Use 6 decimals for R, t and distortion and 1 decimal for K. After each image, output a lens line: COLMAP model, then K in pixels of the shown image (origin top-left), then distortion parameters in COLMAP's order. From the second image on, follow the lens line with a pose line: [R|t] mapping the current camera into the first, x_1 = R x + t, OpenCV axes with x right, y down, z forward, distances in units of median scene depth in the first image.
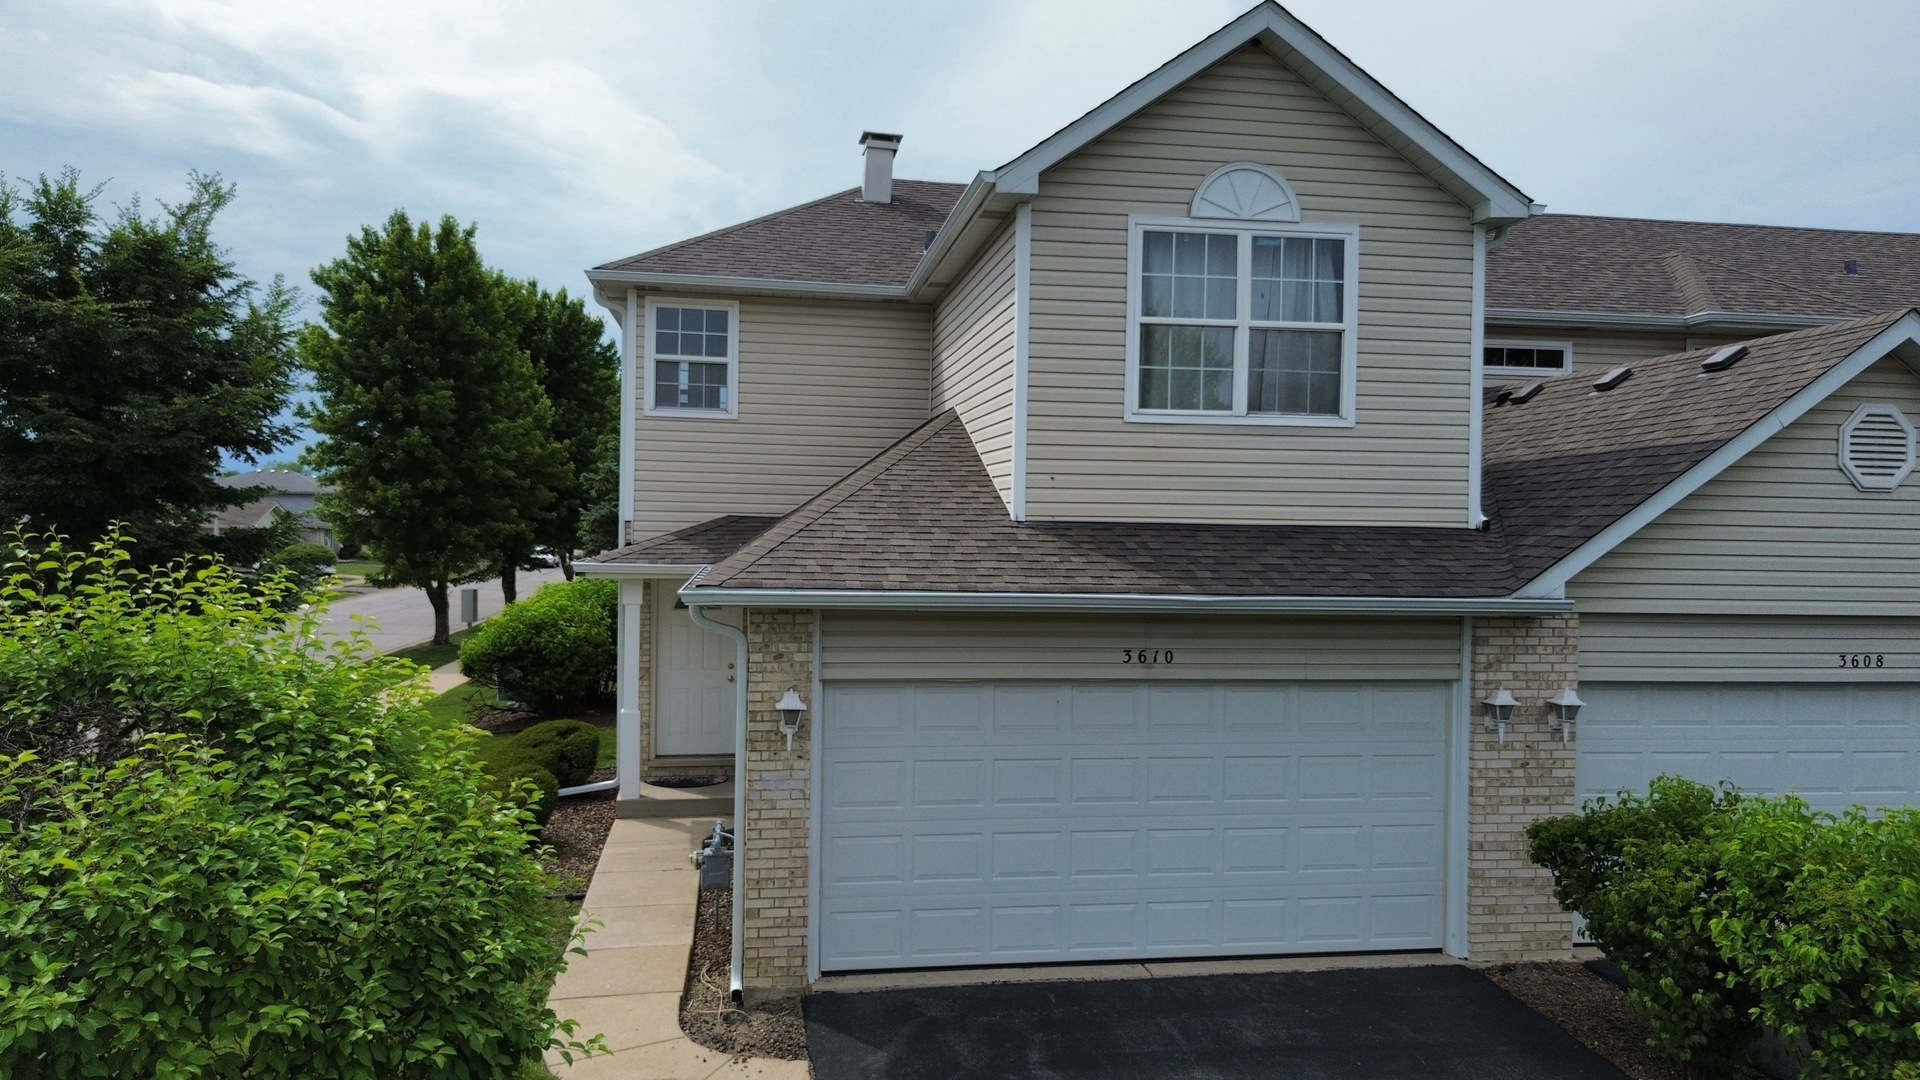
lens RADIAL K [[1361.8, 0, 961.9], [0, 1361.8, 542.9], [0, 0, 1]] dist [0.063462, -0.070284]
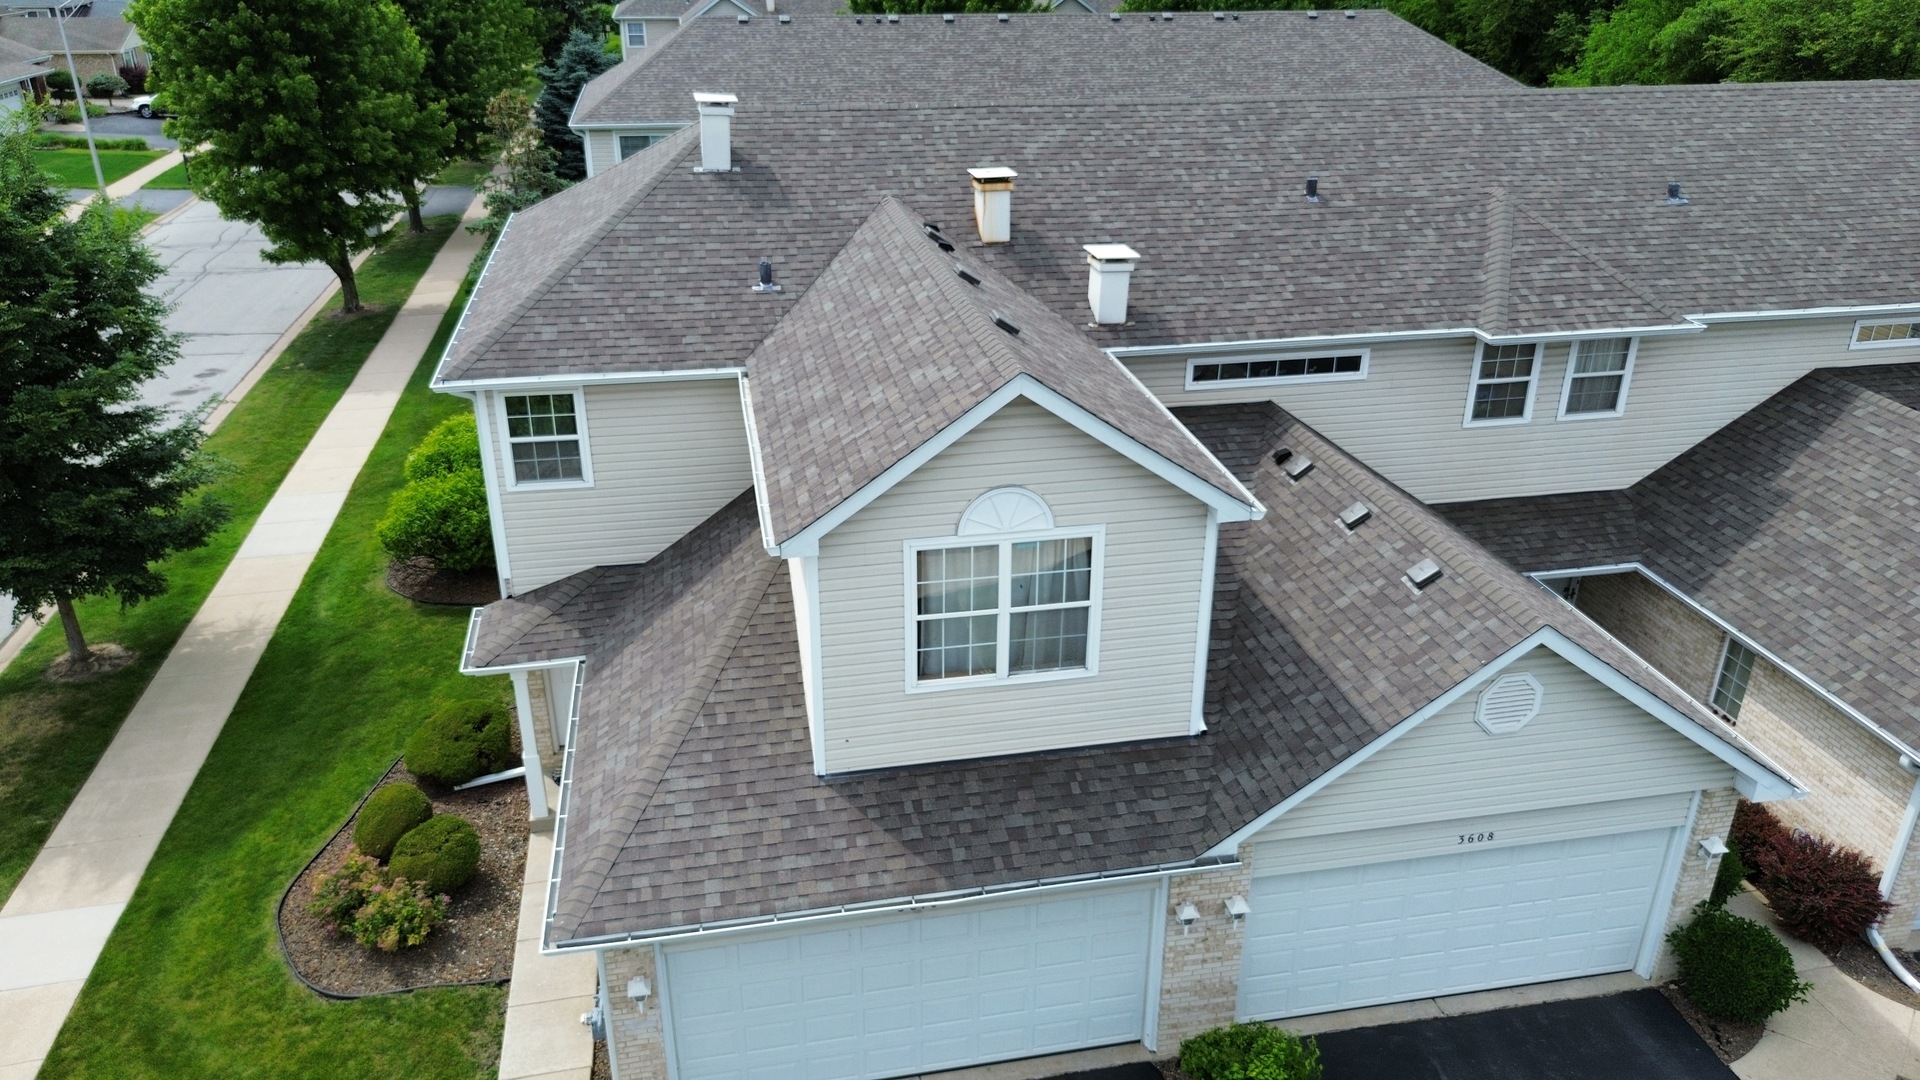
lens RADIAL K [[1361.8, 0, 966.9], [0, 1361.8, 540.9], [0, 0, 1]] dist [0.063462, -0.070284]
pose [[0.999124, -0.026052, 0.032755, 0.136509], [0.010461, 0.913247, 0.407273, -0.694649], [-0.040523, -0.406574, 0.912719, -0.045589]]
